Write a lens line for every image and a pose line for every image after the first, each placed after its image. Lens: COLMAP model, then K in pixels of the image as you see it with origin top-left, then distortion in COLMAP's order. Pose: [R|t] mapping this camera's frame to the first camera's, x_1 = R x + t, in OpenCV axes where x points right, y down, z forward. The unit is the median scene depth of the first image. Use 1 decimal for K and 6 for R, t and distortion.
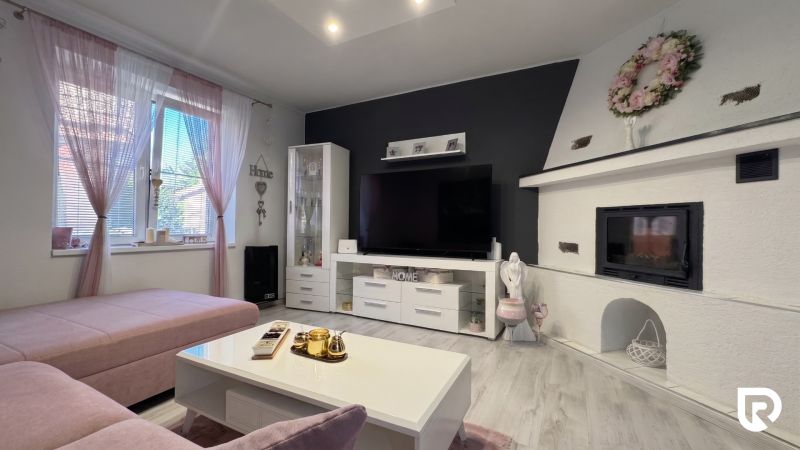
lens RADIAL K [[324.0, 0, 400.0], [0, 324.0, 225.0], [0, 0, 1]] dist [0.000707, -0.000048]
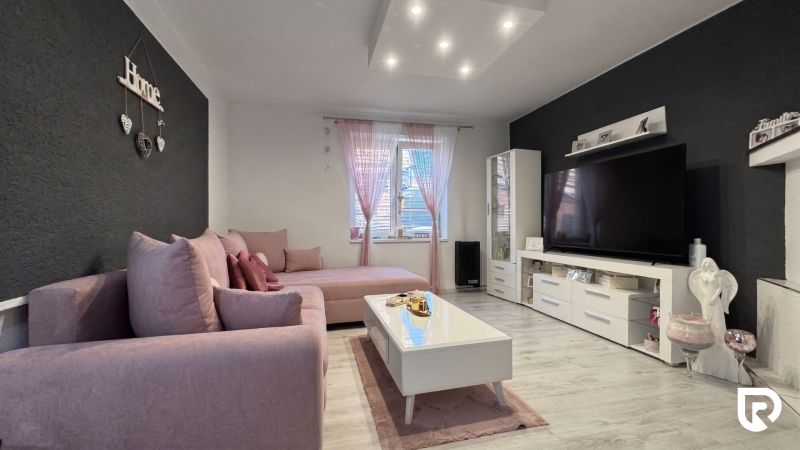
lens RADIAL K [[324.0, 0, 400.0], [0, 324.0, 225.0], [0, 0, 1]] dist [0.000707, -0.000048]
pose [[0.662481, -0.010218, -0.749009, 0.402942], [0.016303, 0.999867, 0.000780, -0.003684], [0.748901, -0.012727, 0.662559, -0.027967]]
